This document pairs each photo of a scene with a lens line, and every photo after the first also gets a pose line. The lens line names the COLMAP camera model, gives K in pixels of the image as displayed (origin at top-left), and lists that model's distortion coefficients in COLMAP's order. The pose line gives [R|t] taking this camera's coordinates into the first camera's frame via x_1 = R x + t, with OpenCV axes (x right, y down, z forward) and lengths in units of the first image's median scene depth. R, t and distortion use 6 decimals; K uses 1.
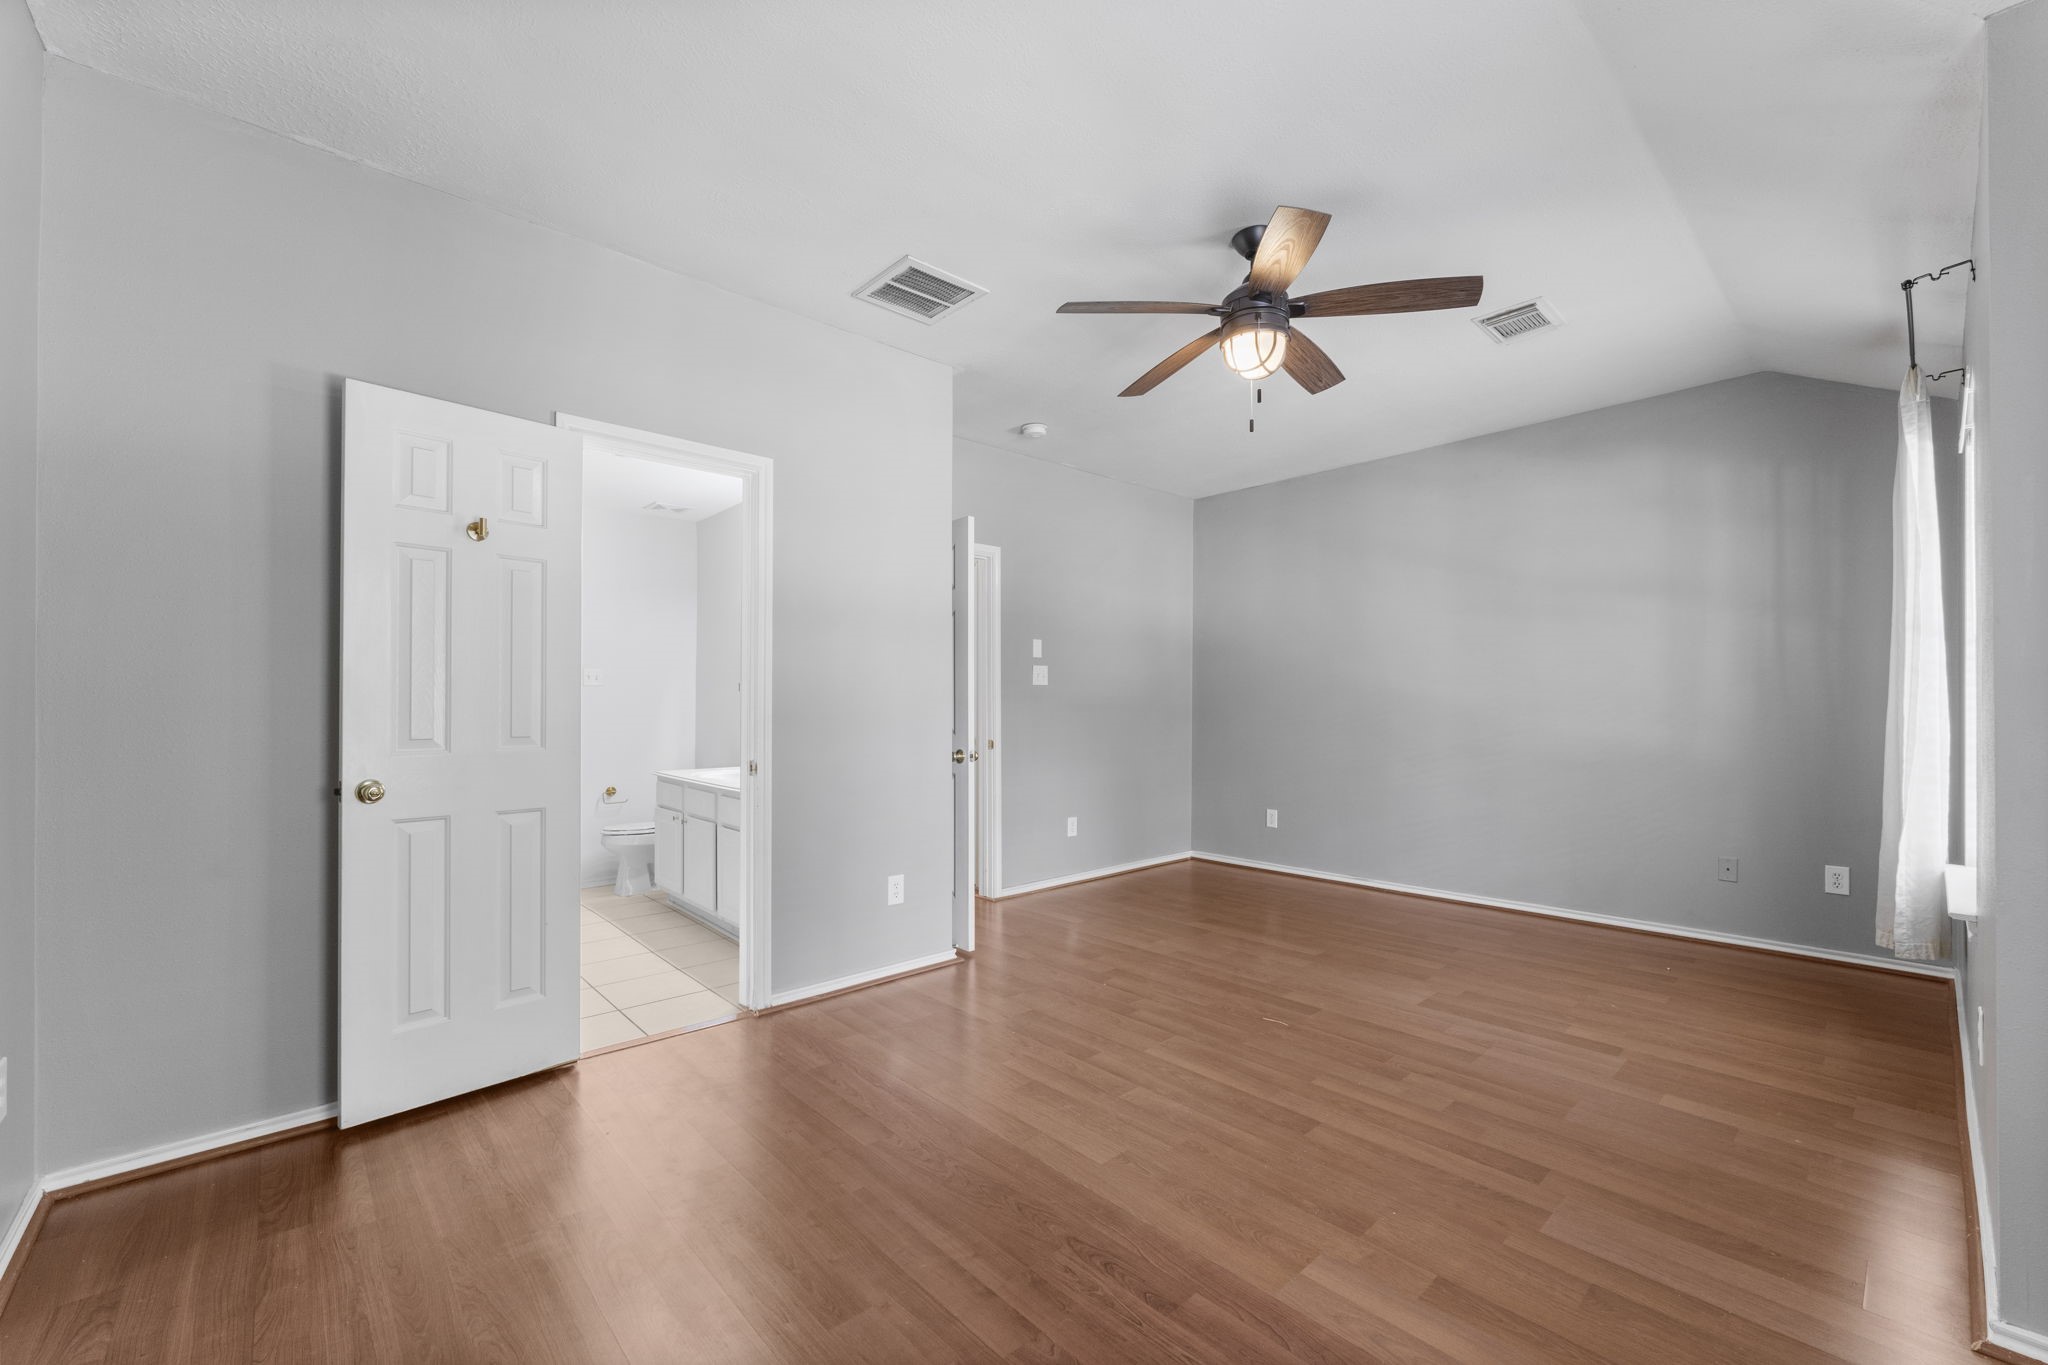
lens RADIAL K [[824.2, 0, 1015.9], [0, 824.2, 697.5], [0, 0, 1]] dist [0.000509, 0.000010]
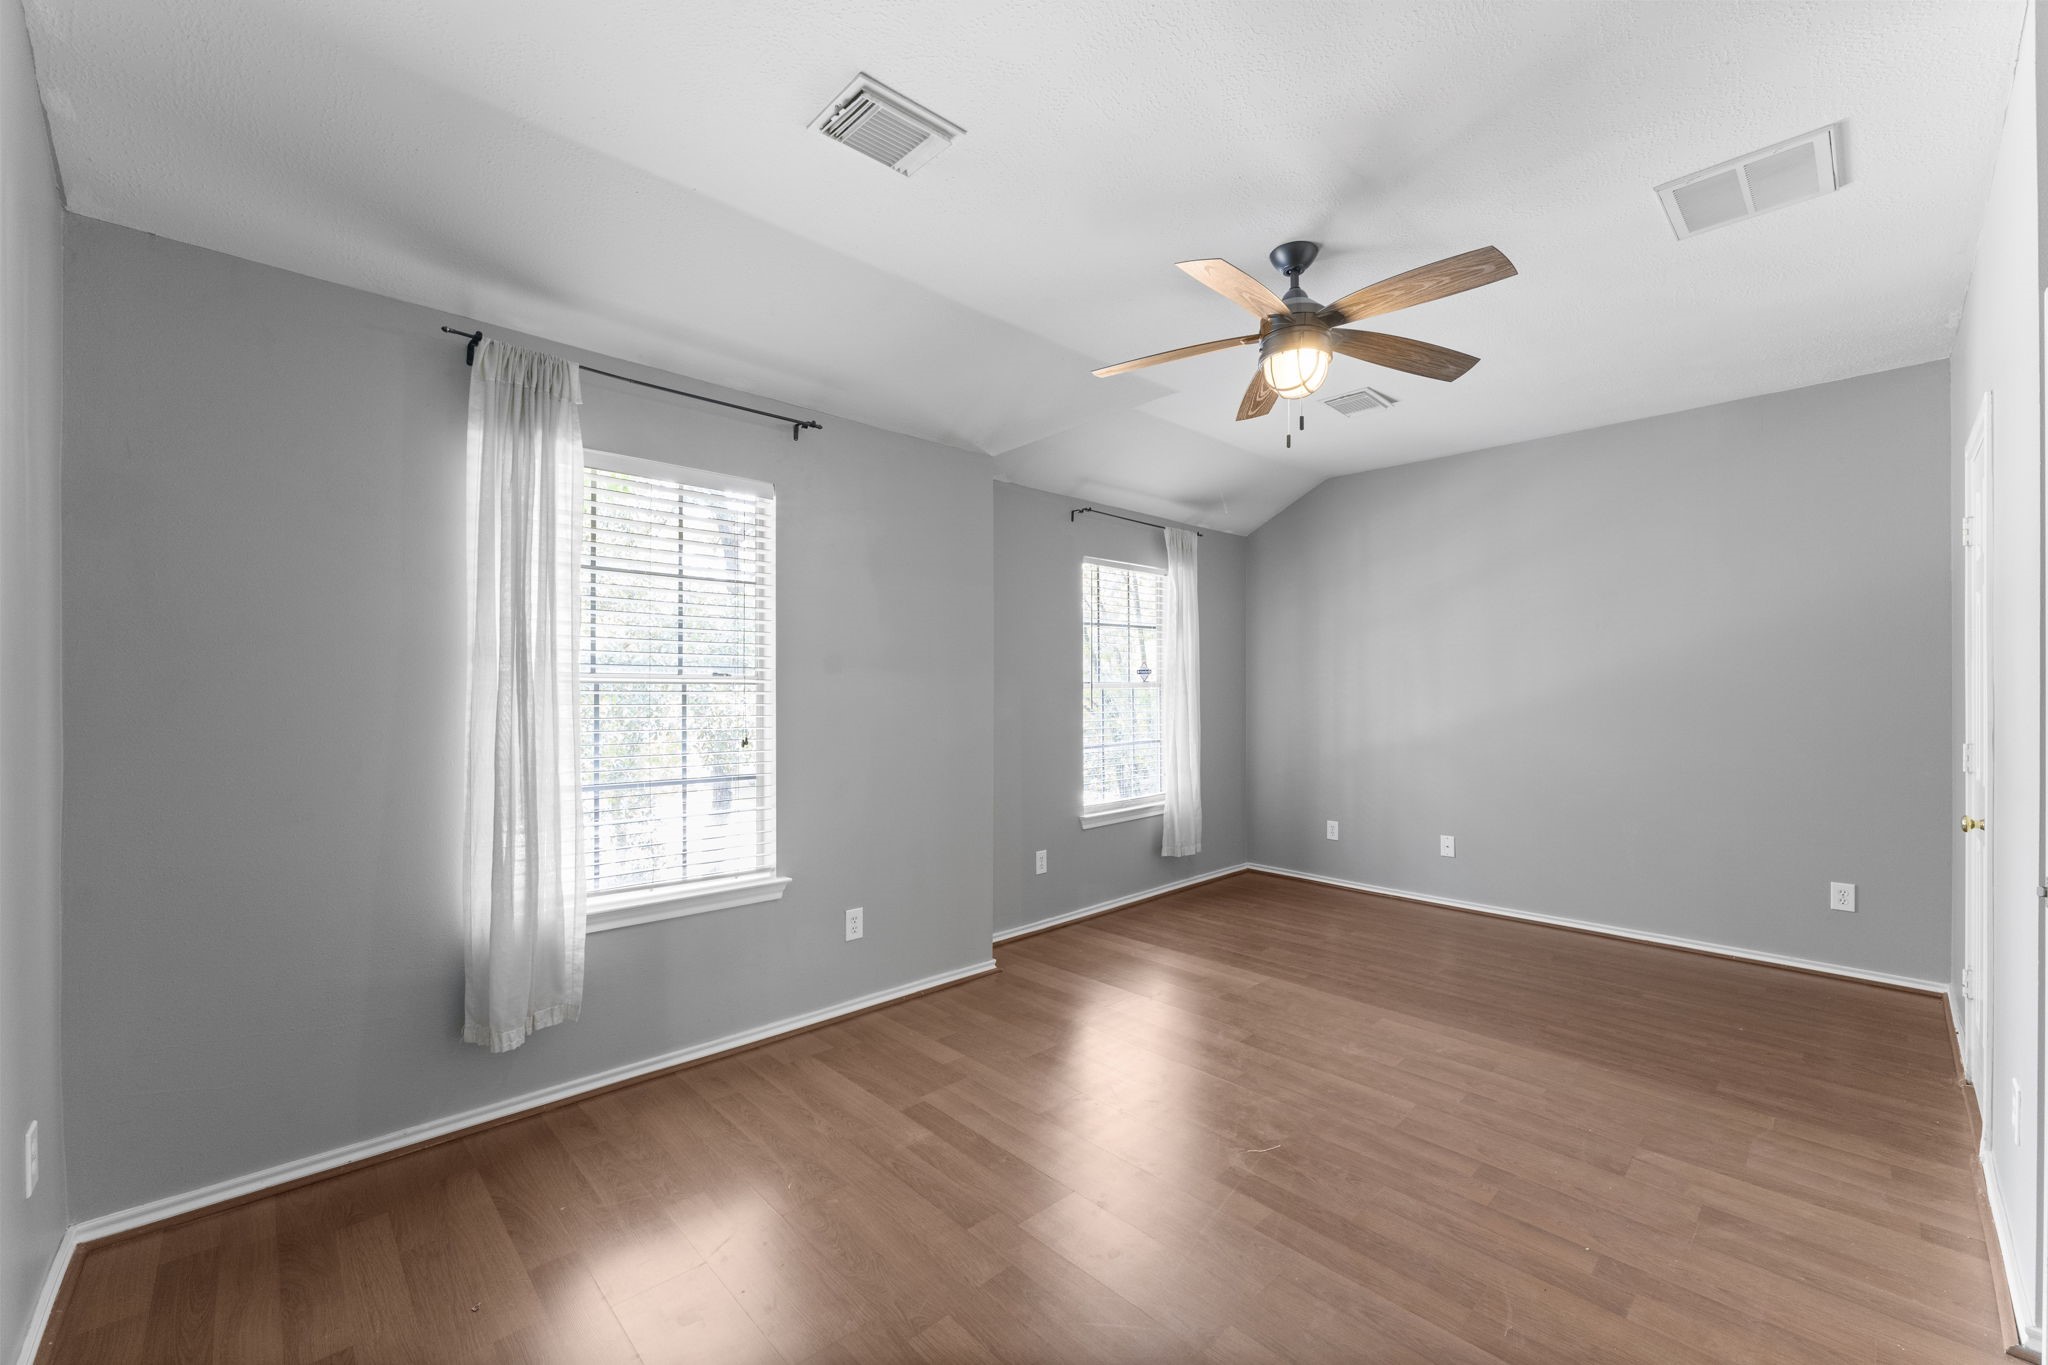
lens RADIAL K [[824.2, 0, 1022.5], [0, 824.2, 686.8], [0, 0, 1]] dist [0.000509, 0.000010]
pose [[-0.999506, 0.000551, -0.031411, 0.645218], [0.000915, 0.999933, -0.011571, -0.036416], [0.031403, -0.011594, -0.999440, 1.967818]]
